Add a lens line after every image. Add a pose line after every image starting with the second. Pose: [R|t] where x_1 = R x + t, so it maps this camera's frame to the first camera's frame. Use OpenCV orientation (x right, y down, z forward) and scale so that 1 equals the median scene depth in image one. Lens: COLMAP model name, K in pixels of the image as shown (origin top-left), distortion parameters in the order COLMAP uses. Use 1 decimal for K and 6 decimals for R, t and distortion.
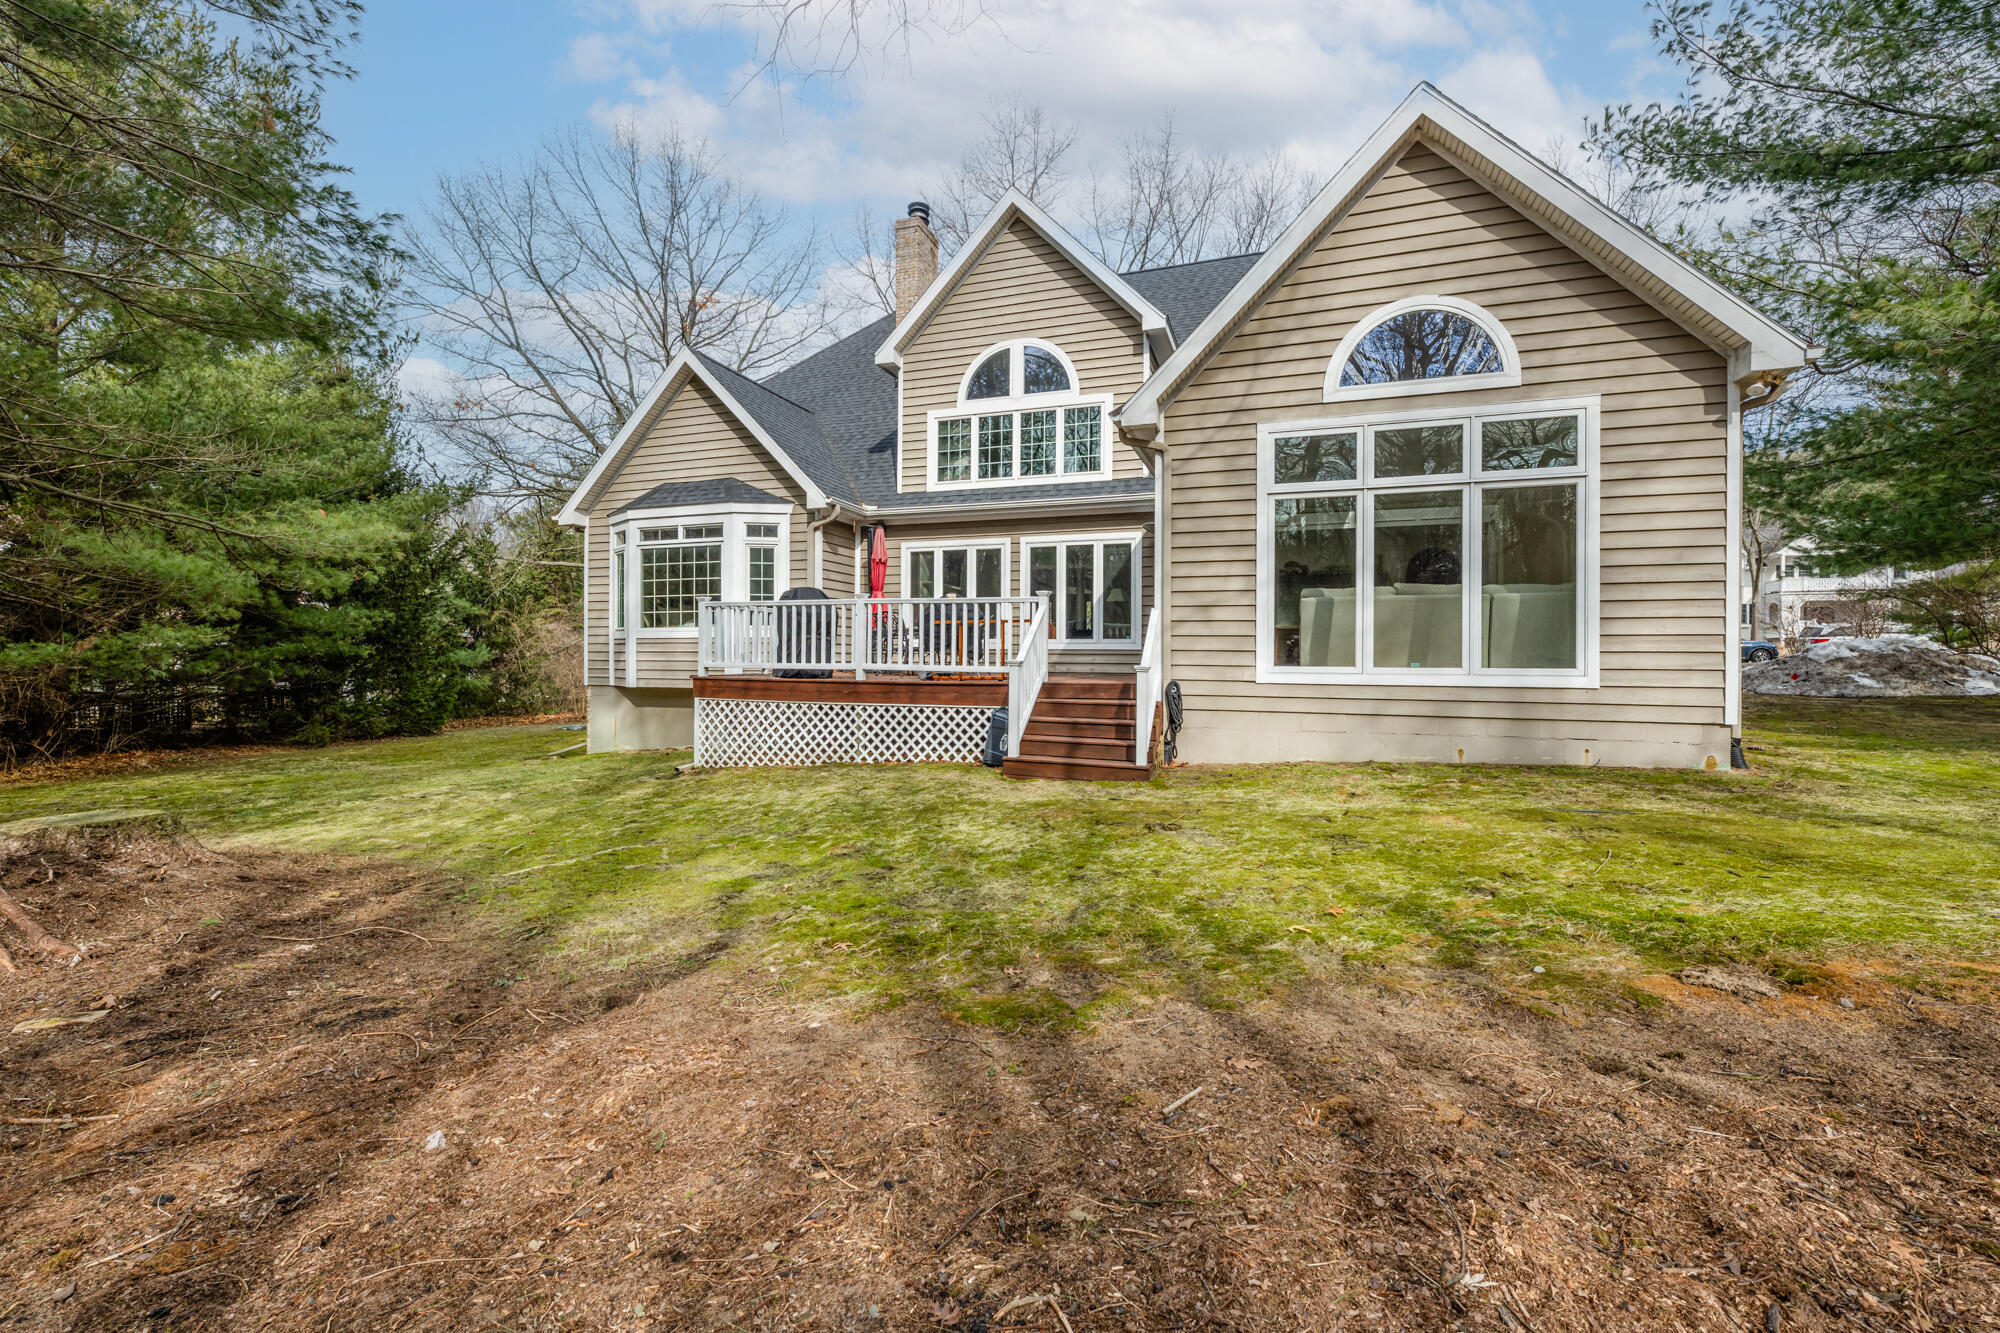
lens RADIAL K [[804.8, 0, 996.7], [0, 804.8, 665.9], [0, 0, 1]] dist [0.006872, 0.000132]
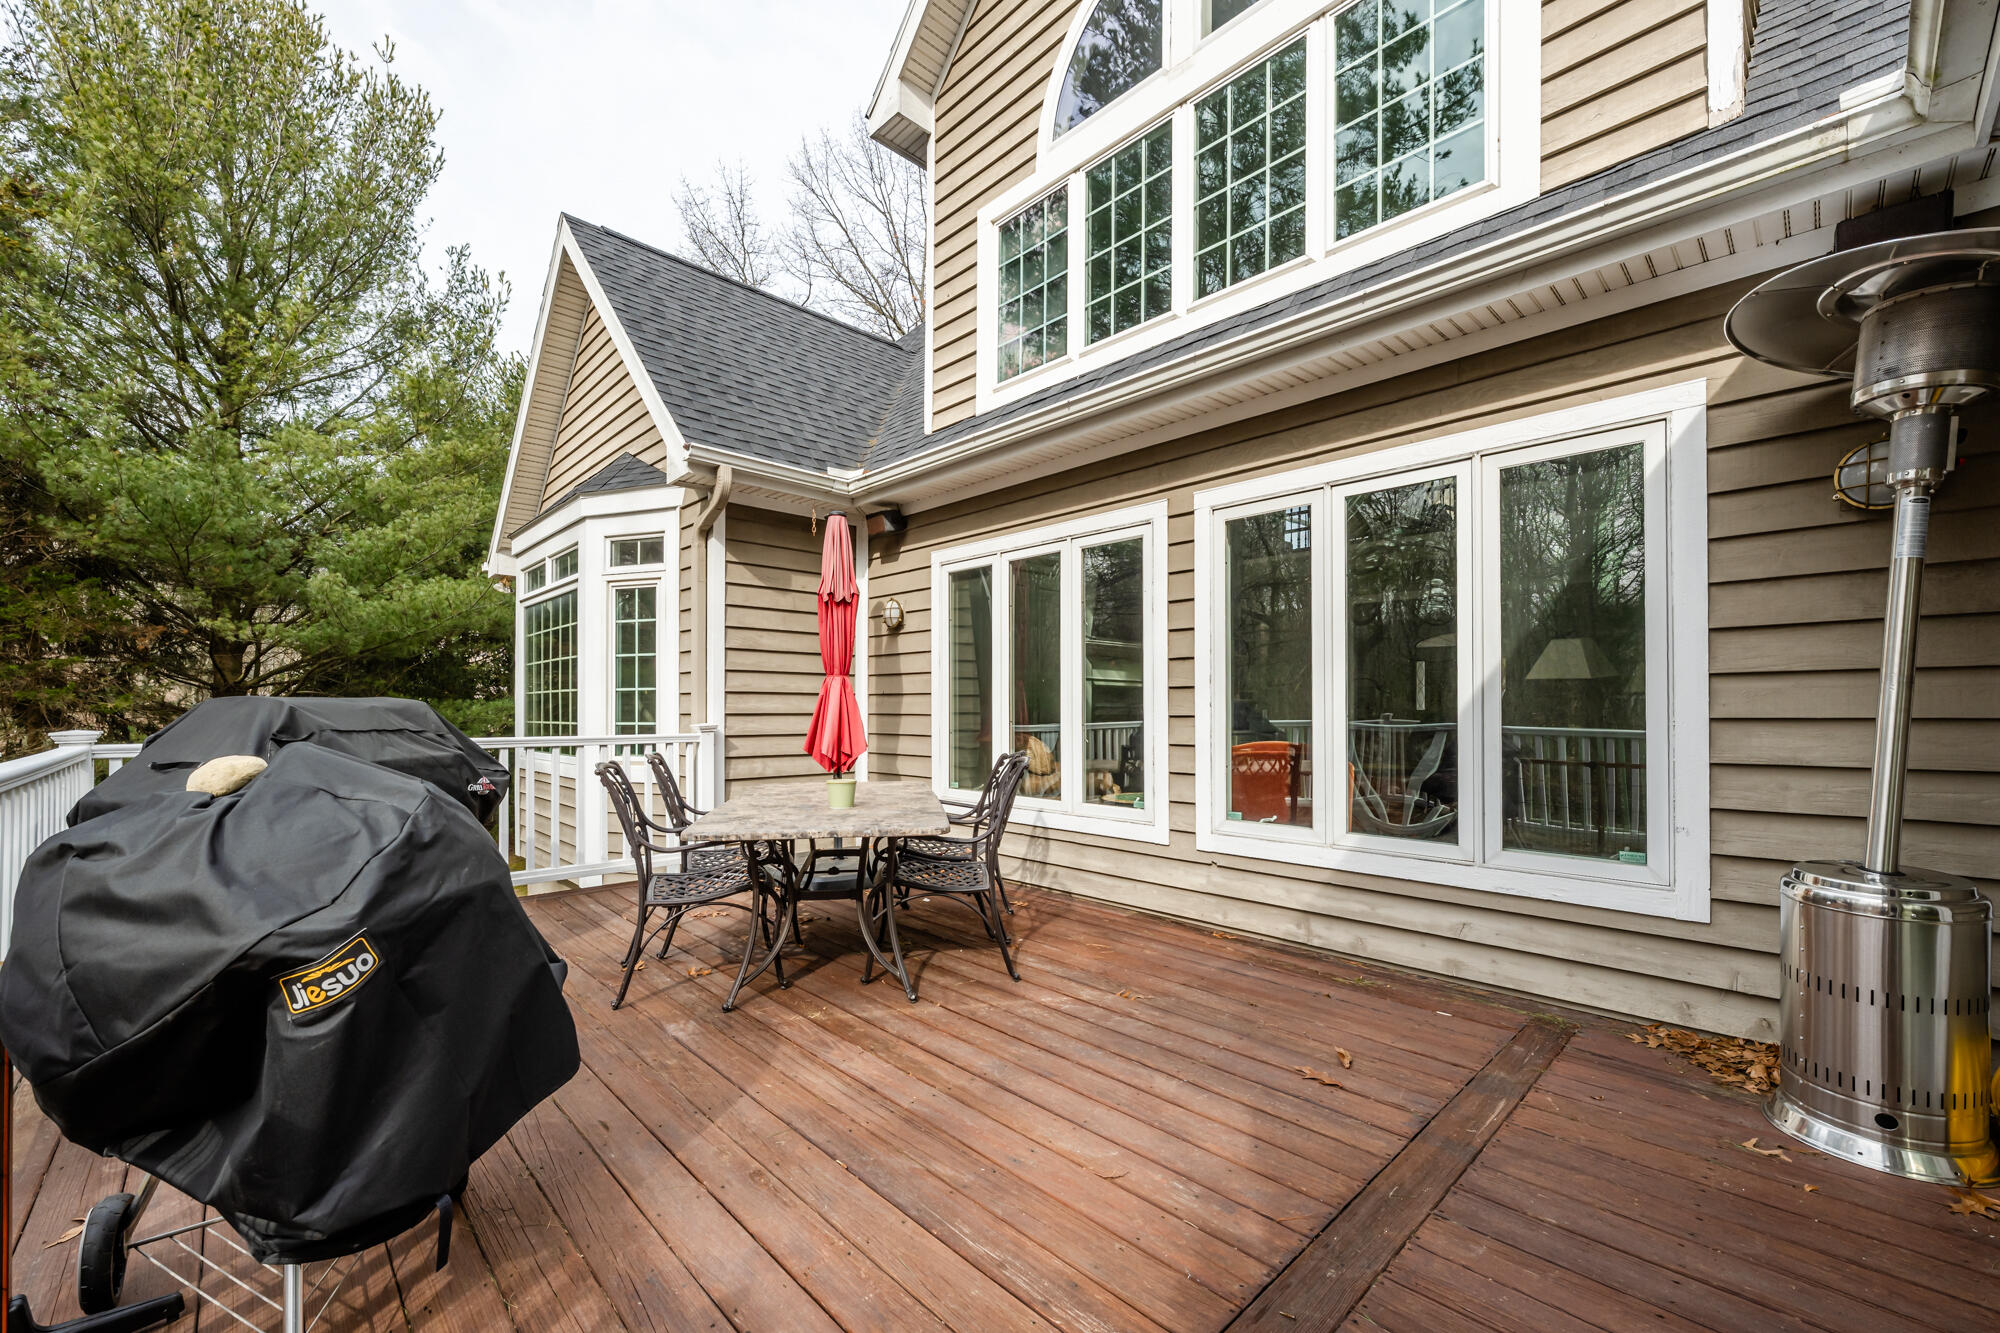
lens RADIAL K [[804.8, 0, 1008.3], [0, 804.8, 705.4], [0, 0, 1]] dist [0.006872, 0.000132]
pose [[0.896871, -0.007843, -0.442222, 0.101882], [0.002259, 0.999911, -0.013154, -0.072709], [0.442286, 0.010798, 0.896809, 0.680062]]
